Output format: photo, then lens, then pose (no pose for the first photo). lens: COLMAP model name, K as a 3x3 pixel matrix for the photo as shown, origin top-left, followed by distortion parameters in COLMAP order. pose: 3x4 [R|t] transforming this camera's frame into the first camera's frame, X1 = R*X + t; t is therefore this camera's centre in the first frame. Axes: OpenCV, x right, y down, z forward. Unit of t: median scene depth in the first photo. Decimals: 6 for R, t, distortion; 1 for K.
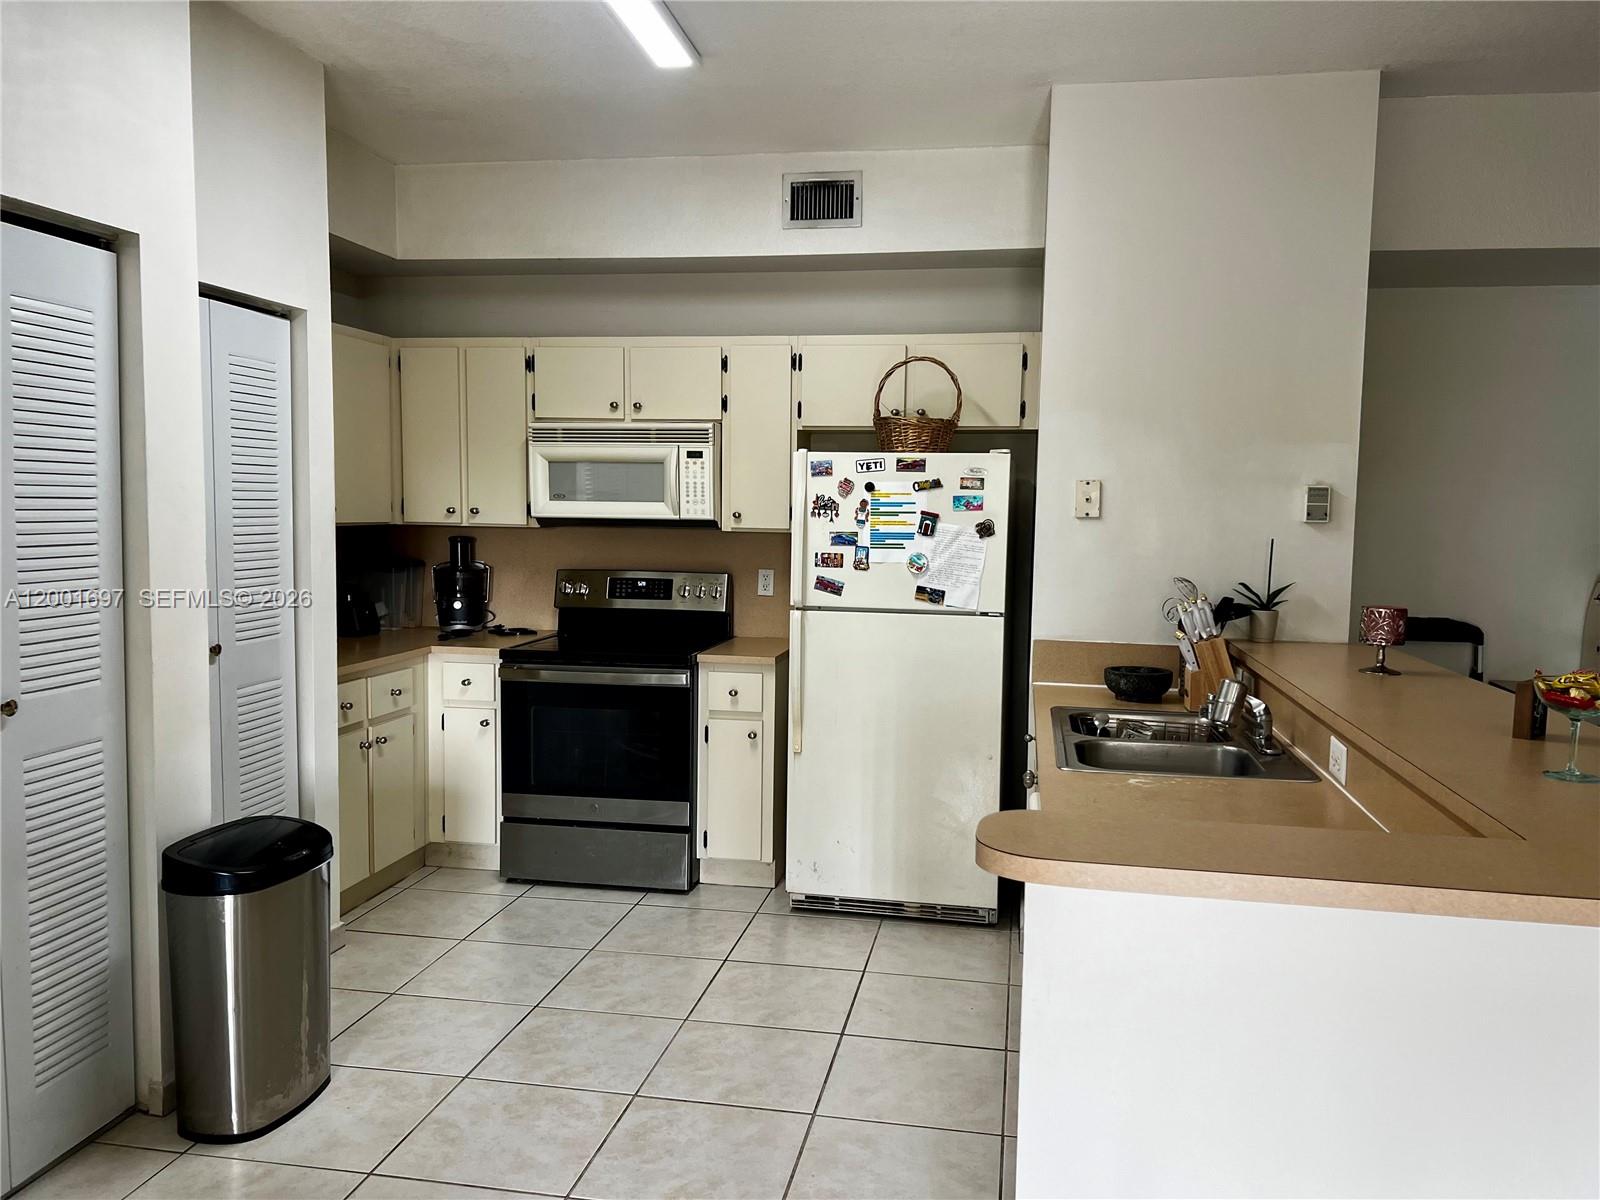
lens RADIAL K [[1181.5, 0, 800.0], [0, 1181.5, 600.0], [0, 0, 1]] dist [0.108180, -0.147800]
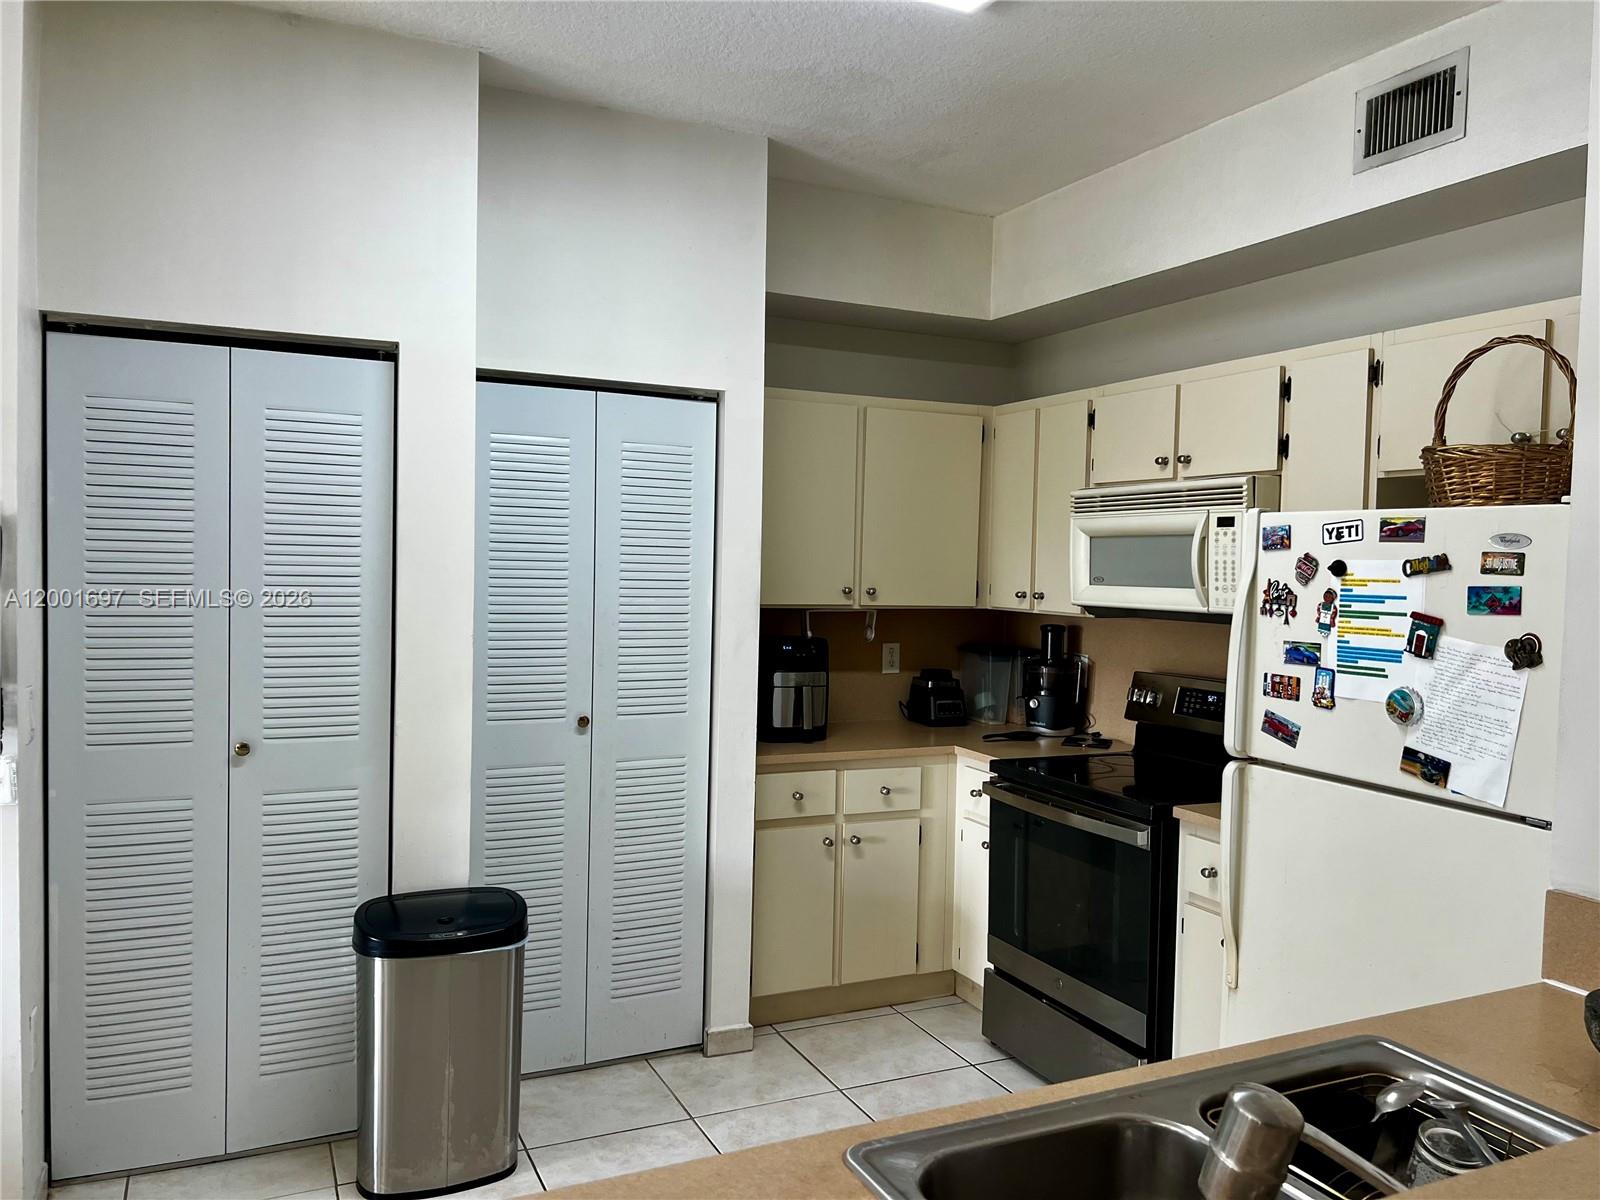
lens RADIAL K [[1181.5, 0, 800.0], [0, 1181.5, 600.0], [0, 0, 1]] dist [0.108180, -0.147800]
pose [[0.589401, 0.026173, -0.807416, 0.380124], [-0.080257, 0.996428, -0.026287, -0.042328], [0.803844, 0.080295, 0.589396, 0.430451]]
